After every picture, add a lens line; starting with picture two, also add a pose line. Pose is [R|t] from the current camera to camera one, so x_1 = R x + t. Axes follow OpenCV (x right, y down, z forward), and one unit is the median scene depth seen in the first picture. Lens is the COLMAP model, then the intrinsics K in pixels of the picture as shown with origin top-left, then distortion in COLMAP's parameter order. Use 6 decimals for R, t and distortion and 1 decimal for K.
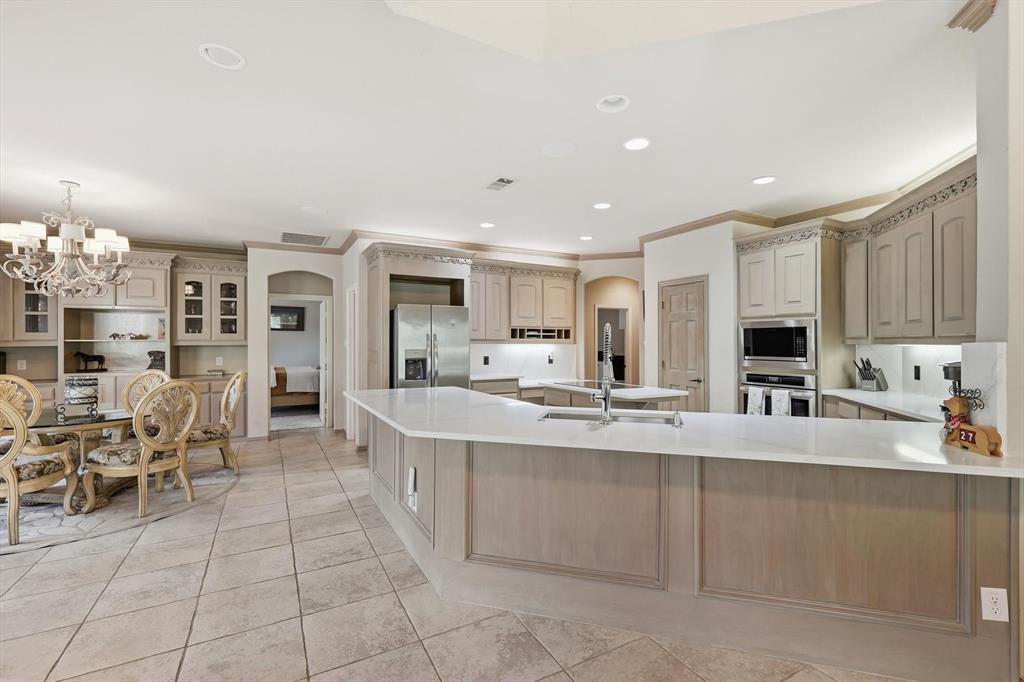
lens RADIAL K [[441.8, 0, 512.0], [0, 441.8, 341.0], [0, 0, 1]] dist [-0.002026, -0.000185]
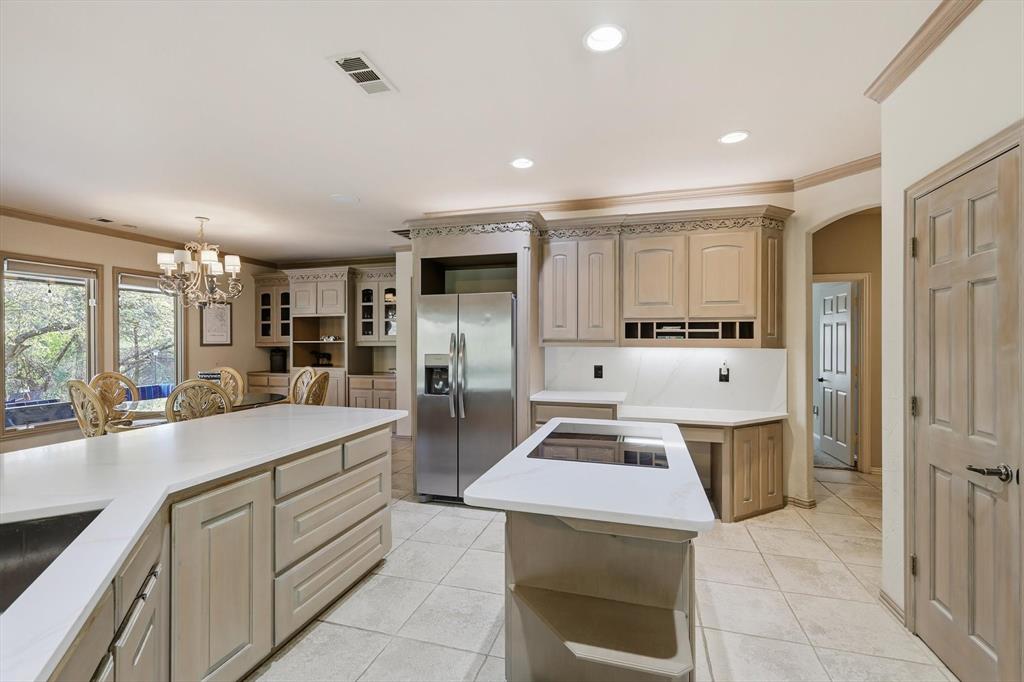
lens RADIAL K [[441.8, 0, 512.0], [0, 441.8, 341.0], [0, 0, 1]] dist [-0.002026, -0.000185]
pose [[0.713925, -0.000715, -0.700222, 0.326751], [0.001353, 0.999999, 0.000358, -0.002889], [0.700221, -0.001203, 0.713925, 0.450398]]
